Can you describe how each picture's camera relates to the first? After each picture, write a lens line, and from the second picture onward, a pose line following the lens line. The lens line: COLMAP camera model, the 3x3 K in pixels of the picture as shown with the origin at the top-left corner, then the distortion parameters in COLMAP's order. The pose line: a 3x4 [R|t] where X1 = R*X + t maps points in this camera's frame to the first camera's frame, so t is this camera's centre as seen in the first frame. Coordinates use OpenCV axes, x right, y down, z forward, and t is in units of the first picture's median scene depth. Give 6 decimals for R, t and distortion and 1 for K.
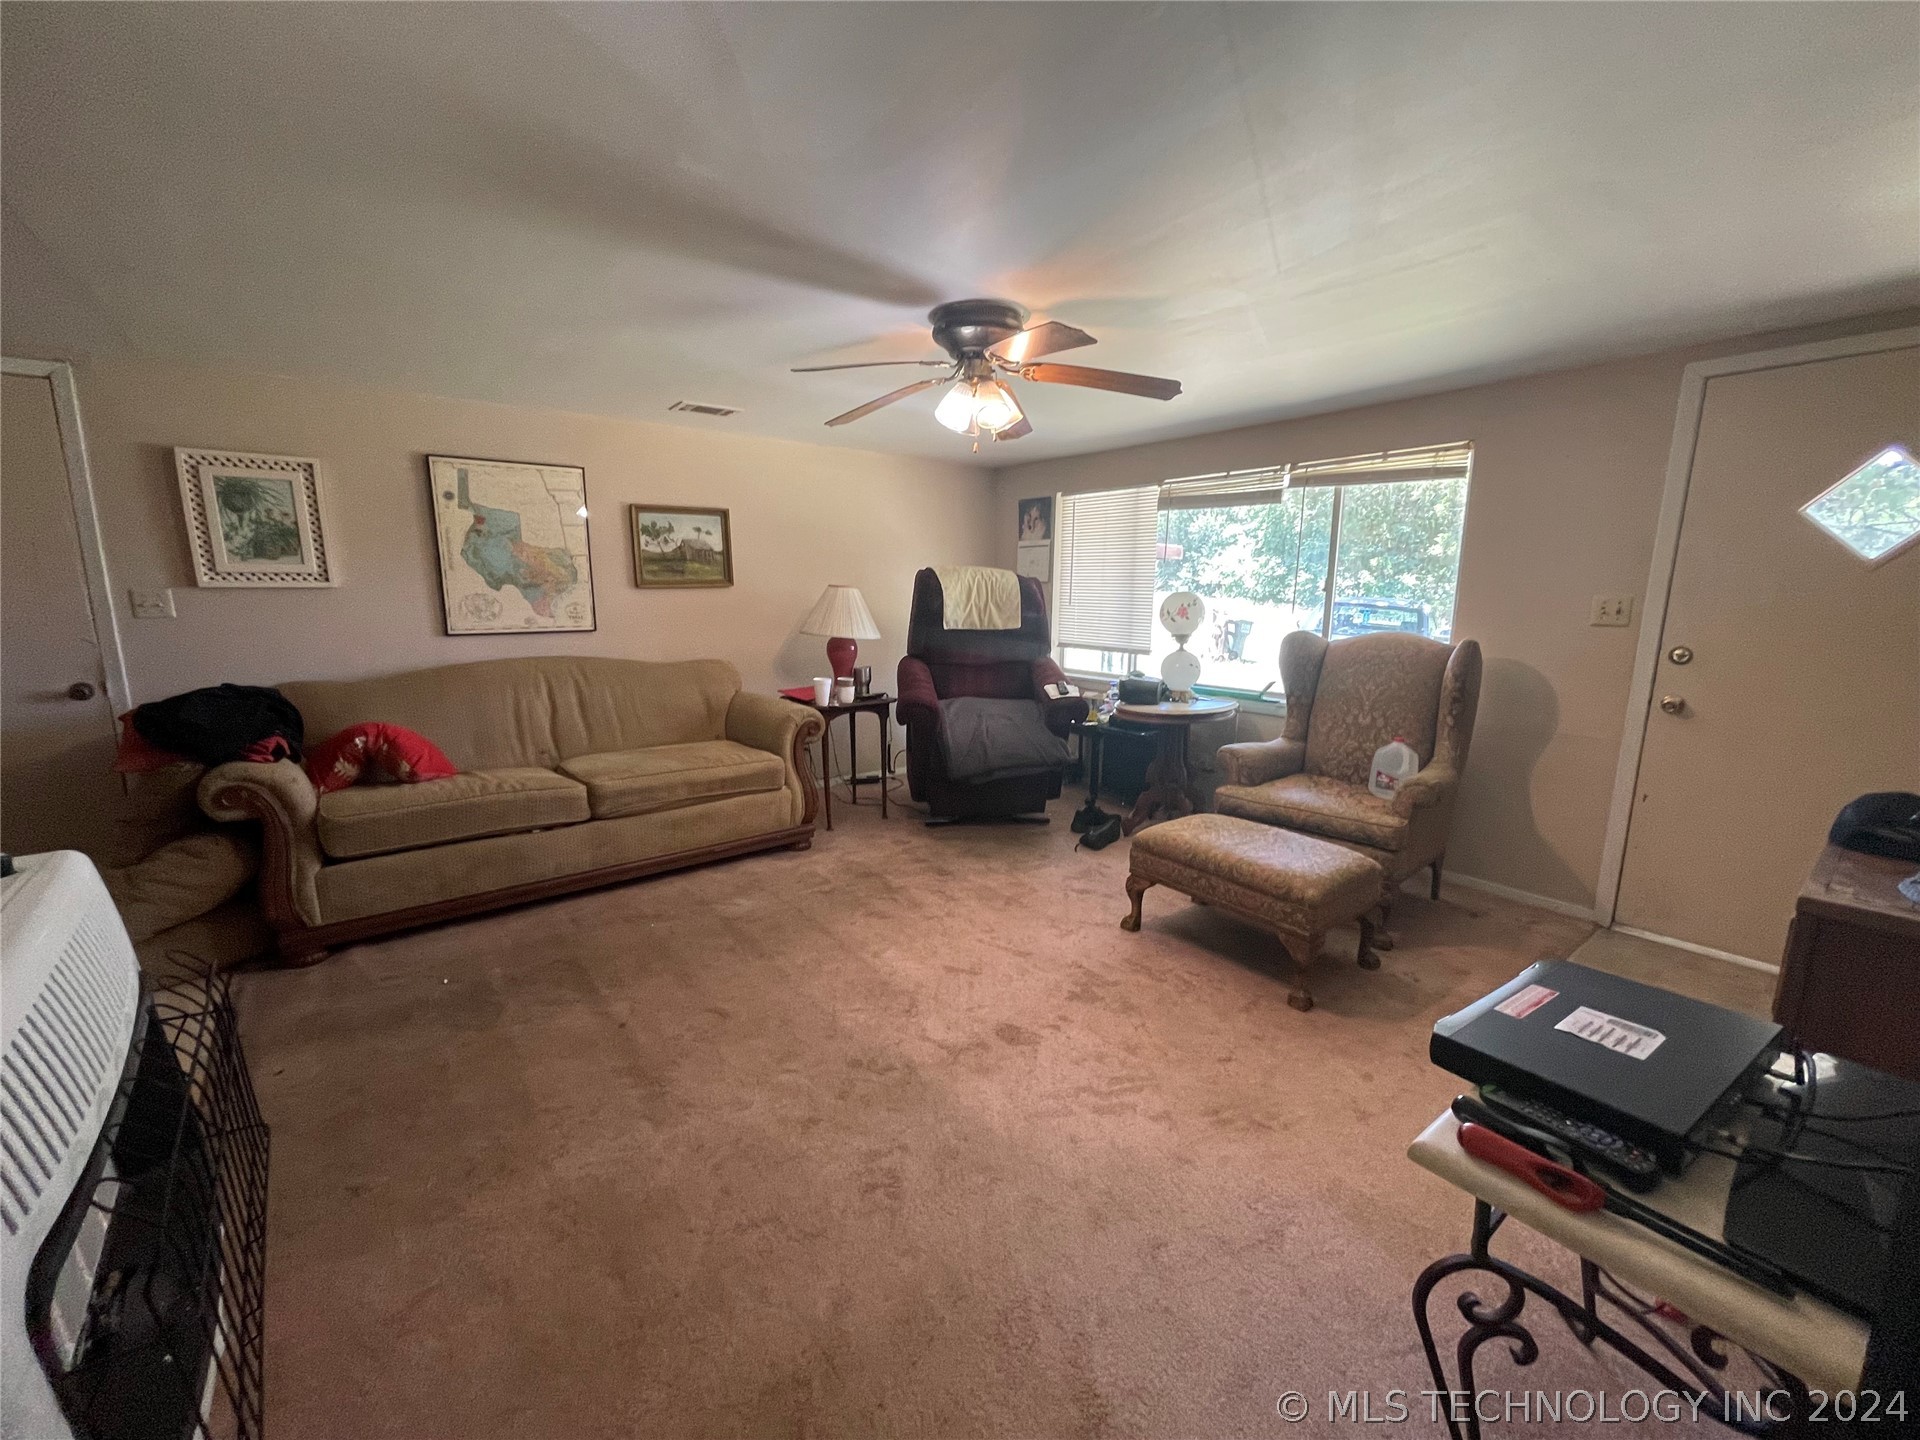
lens RADIAL K [[765.7, 0, 962.2], [0, 765.7, 721.9], [0, 0, 1]] dist [0.005139, -0.001045]
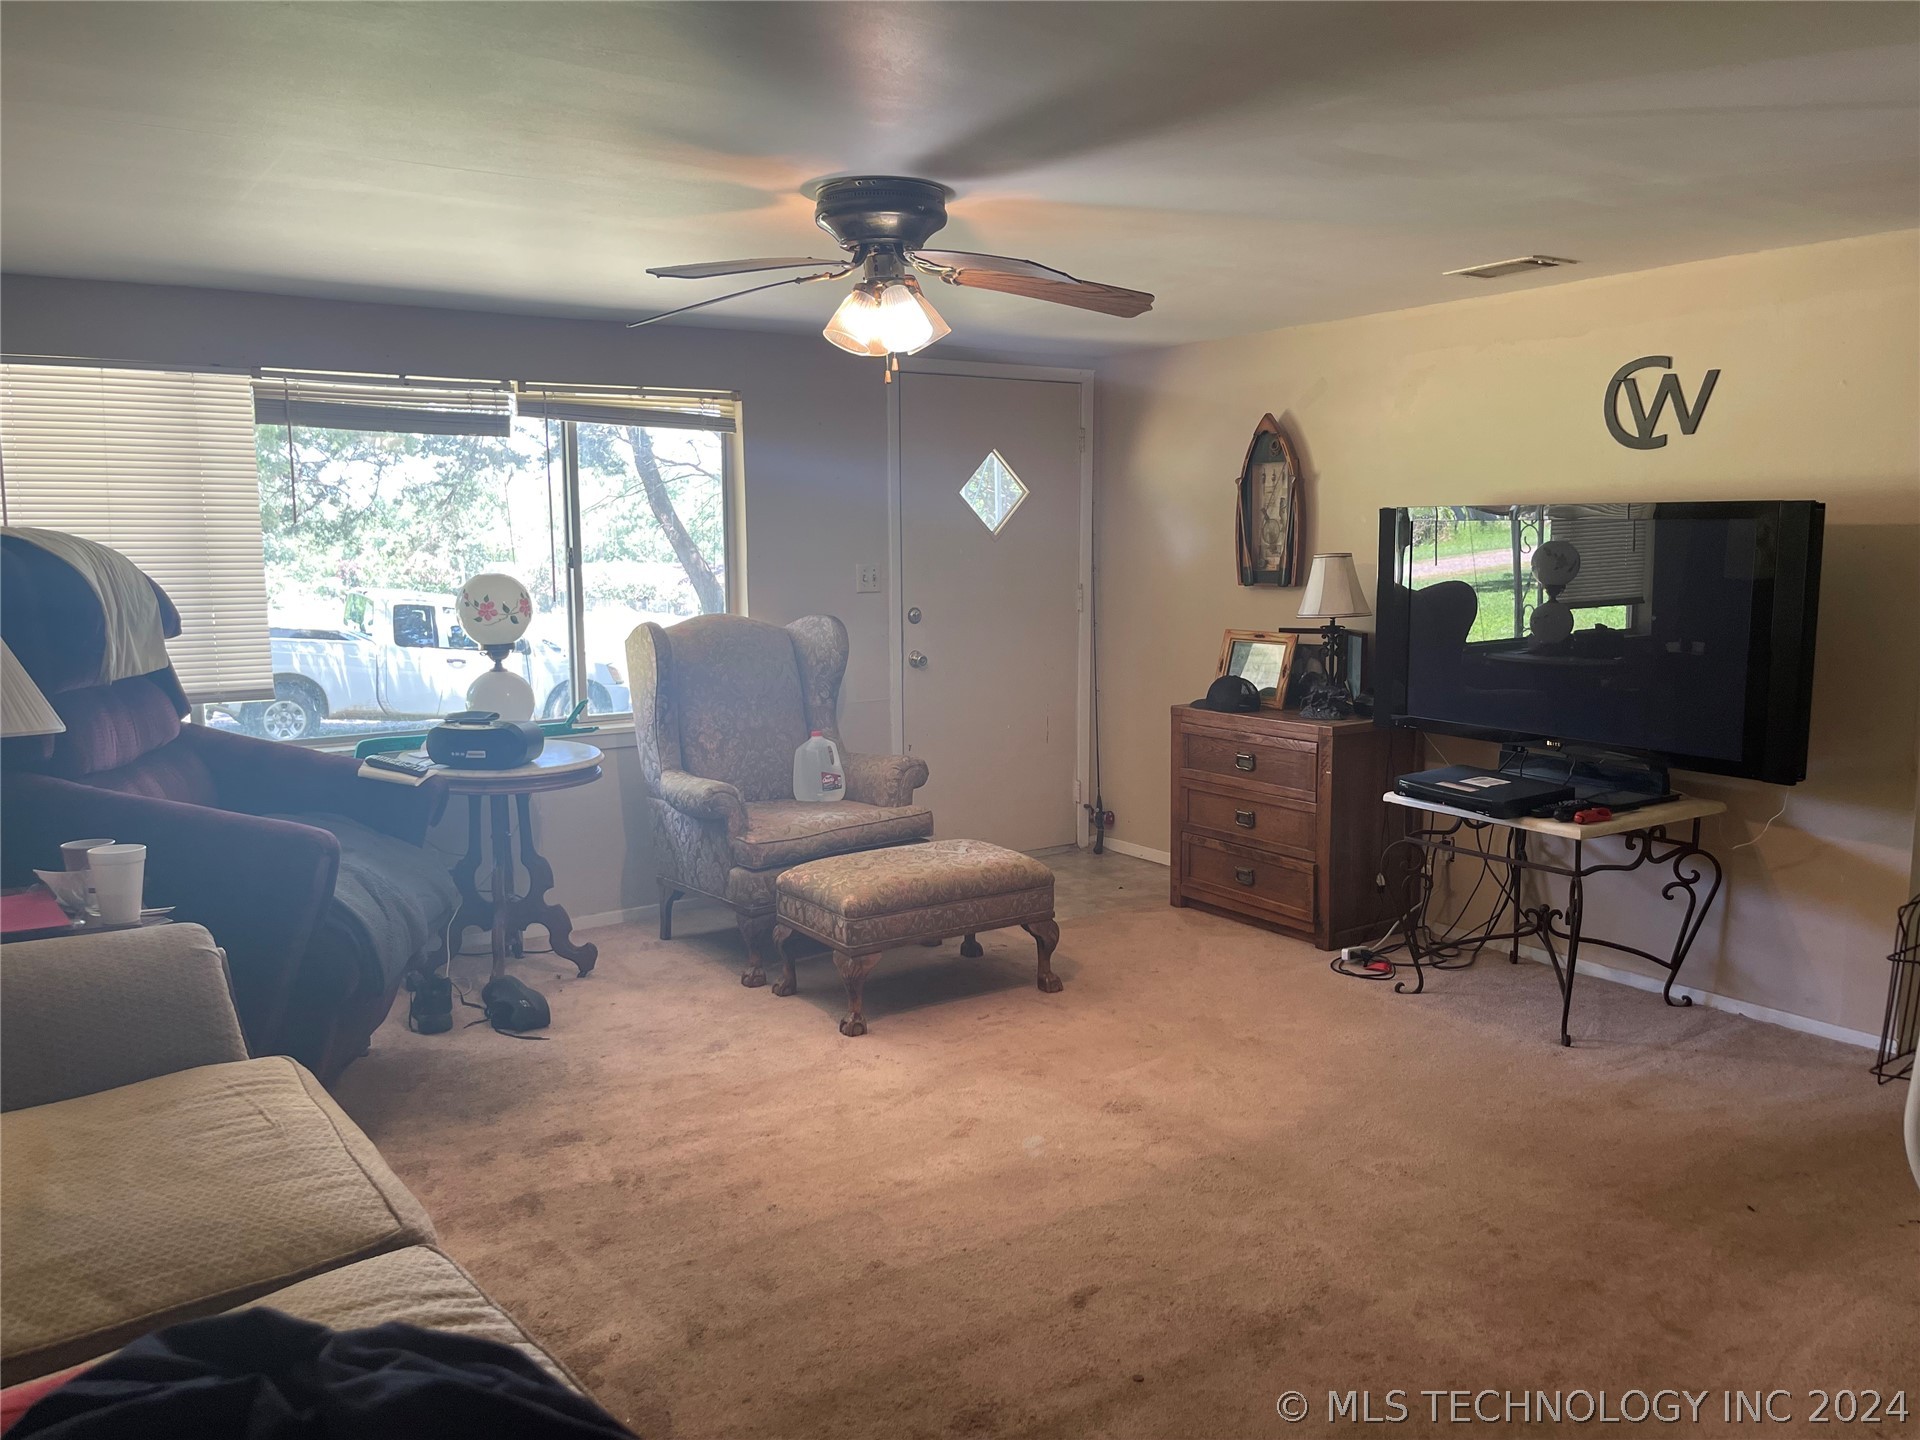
lens RADIAL K [[1433.5, 0, 960.2], [0, 1433.5, 722.8], [0, 0, 1]] dist [0.011475, -0.001190]
pose [[0.080321, -0.135341, 0.987538, -0.948686], [0.185890, 0.975392, 0.118557, -0.141191], [-0.979282, 0.174051, 0.103503, 0.630953]]
